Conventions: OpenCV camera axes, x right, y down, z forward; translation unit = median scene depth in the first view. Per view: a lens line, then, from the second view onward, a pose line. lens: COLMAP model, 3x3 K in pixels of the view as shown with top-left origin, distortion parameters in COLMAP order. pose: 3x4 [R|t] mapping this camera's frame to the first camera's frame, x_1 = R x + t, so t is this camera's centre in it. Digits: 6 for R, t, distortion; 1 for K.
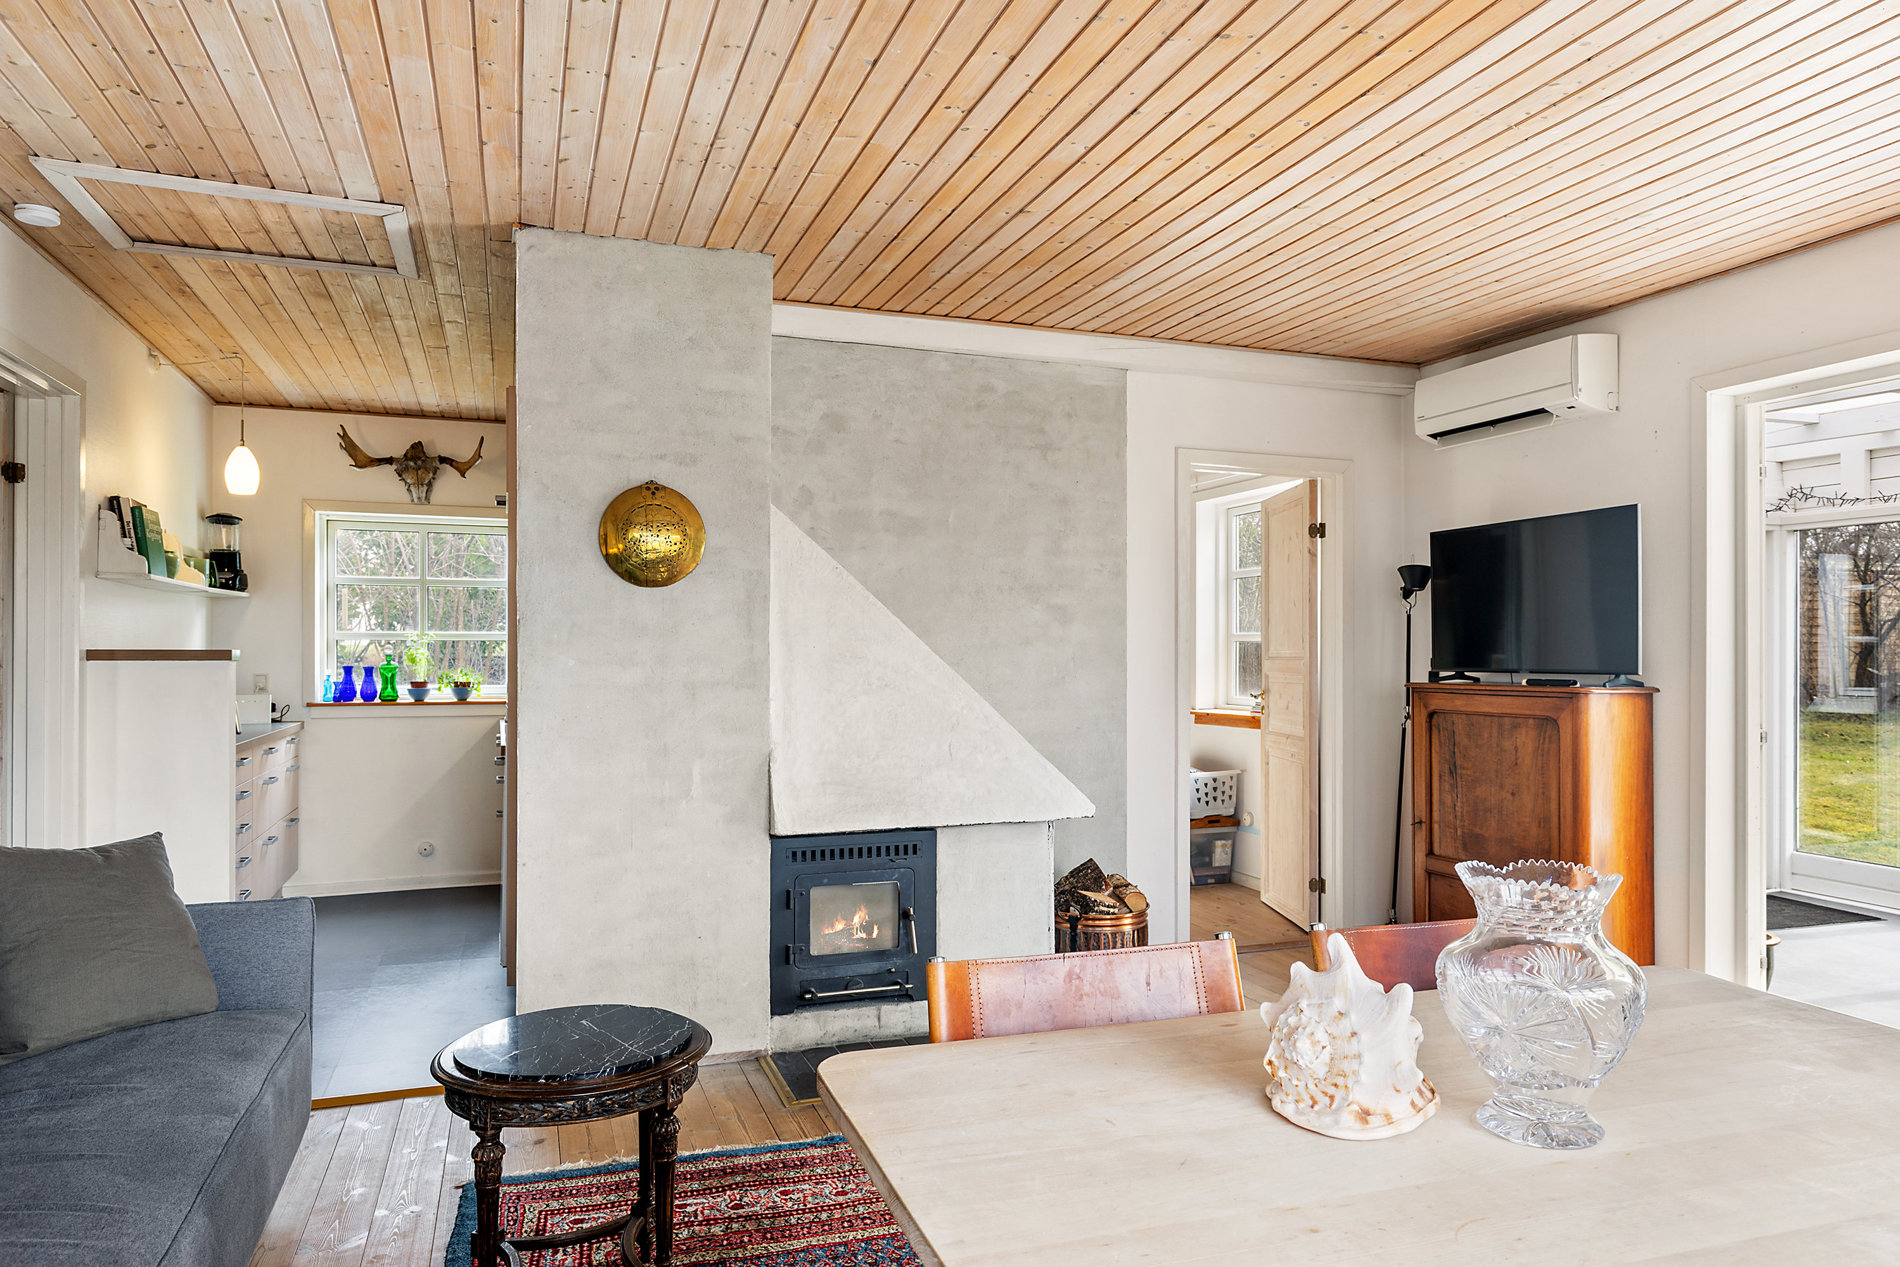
lens RADIAL K [[1205.6, 0, 950.0], [0, 1205.6, 633.5], [0, 0, 1]] dist [0.004522, 0.001105]
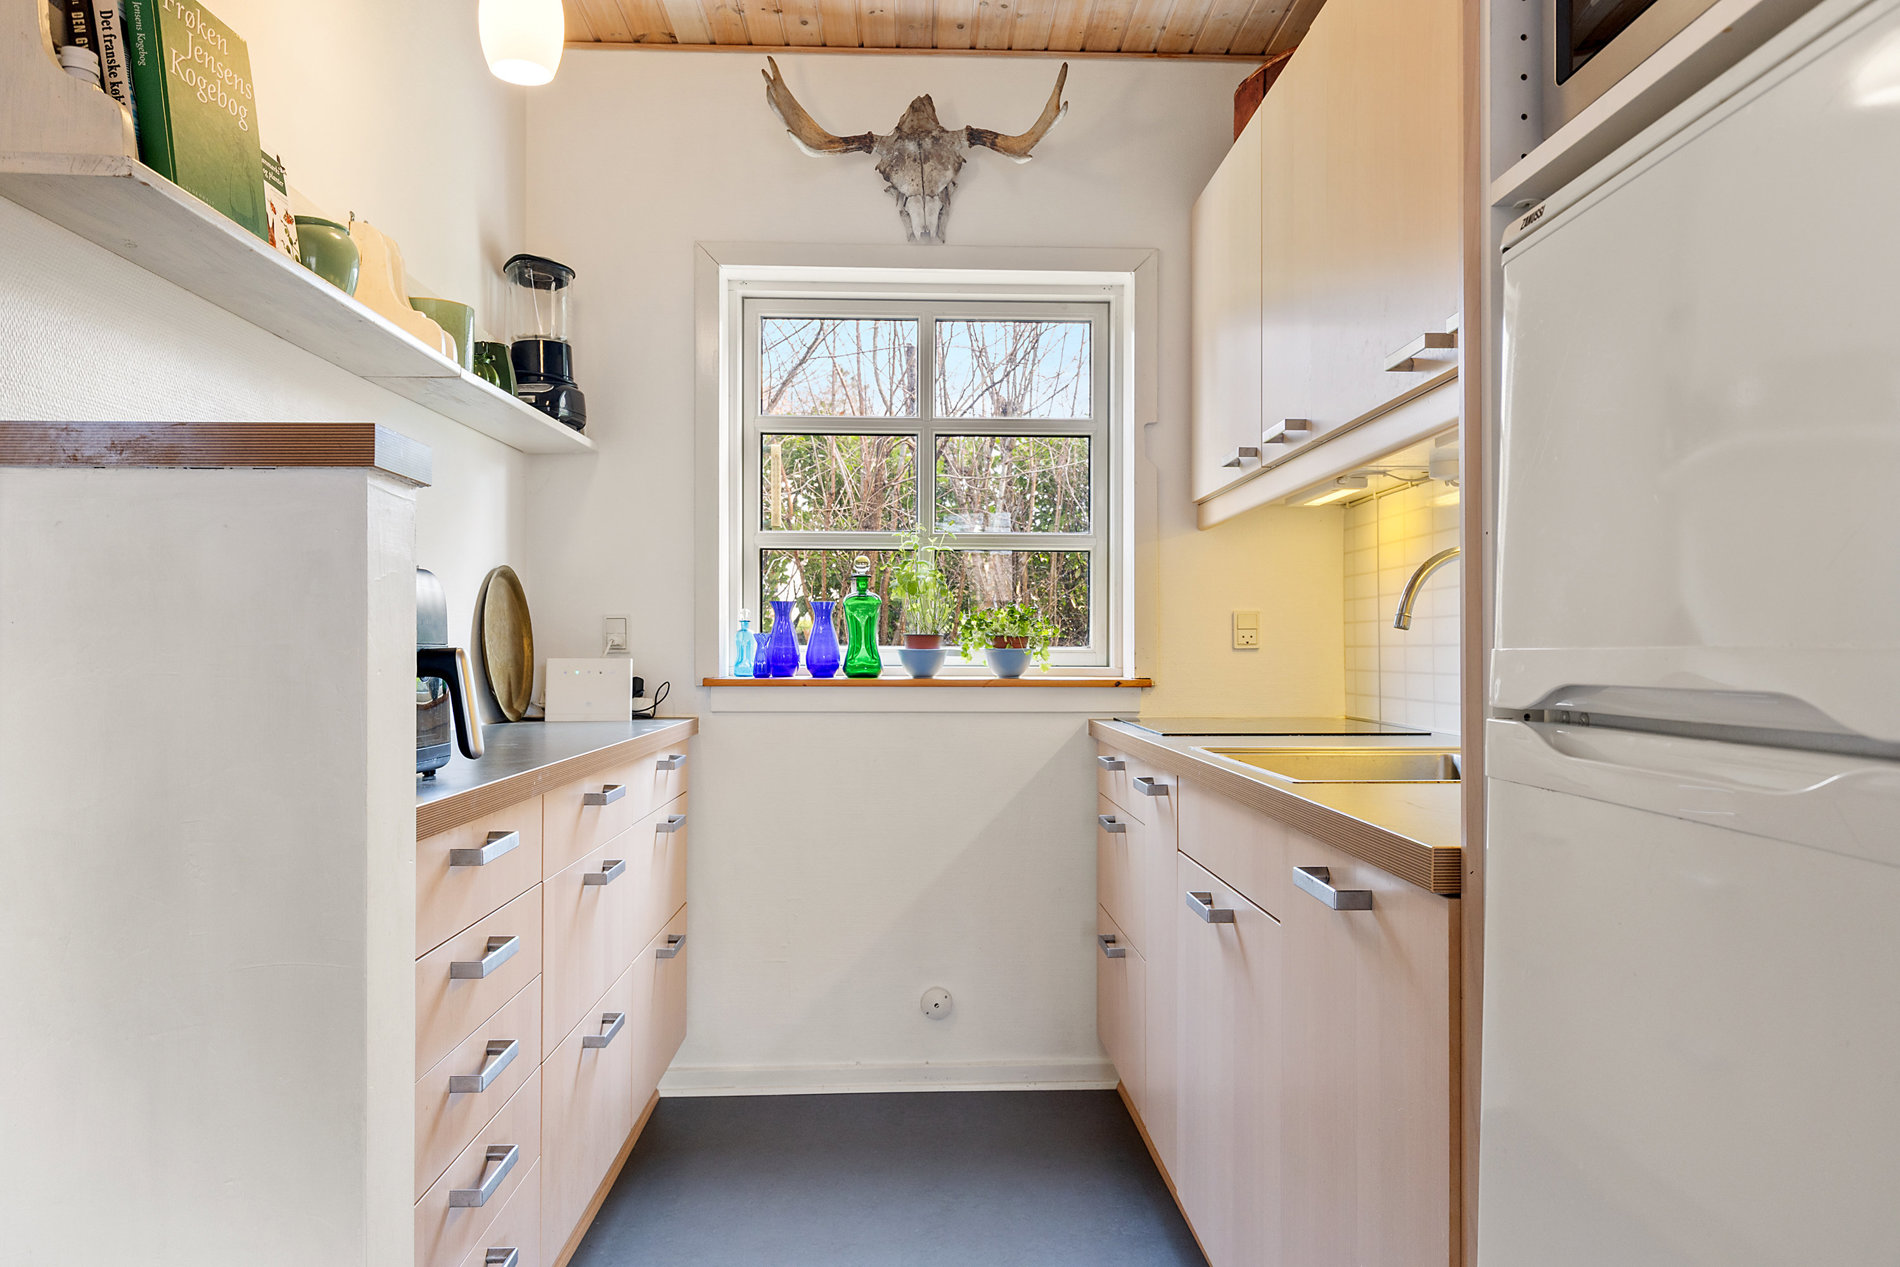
lens RADIAL K [[1131.7, 0, 950.0], [0, 1131.7, 633.5], [0, 0, 1]] dist [-0.071197, -0.000004]
pose [[0.951857, -0.007856, -0.306440, -0.305292], [0.005874, 0.999955, -0.007390, 0.043339], [0.306485, 0.005234, 0.951861, 0.607771]]
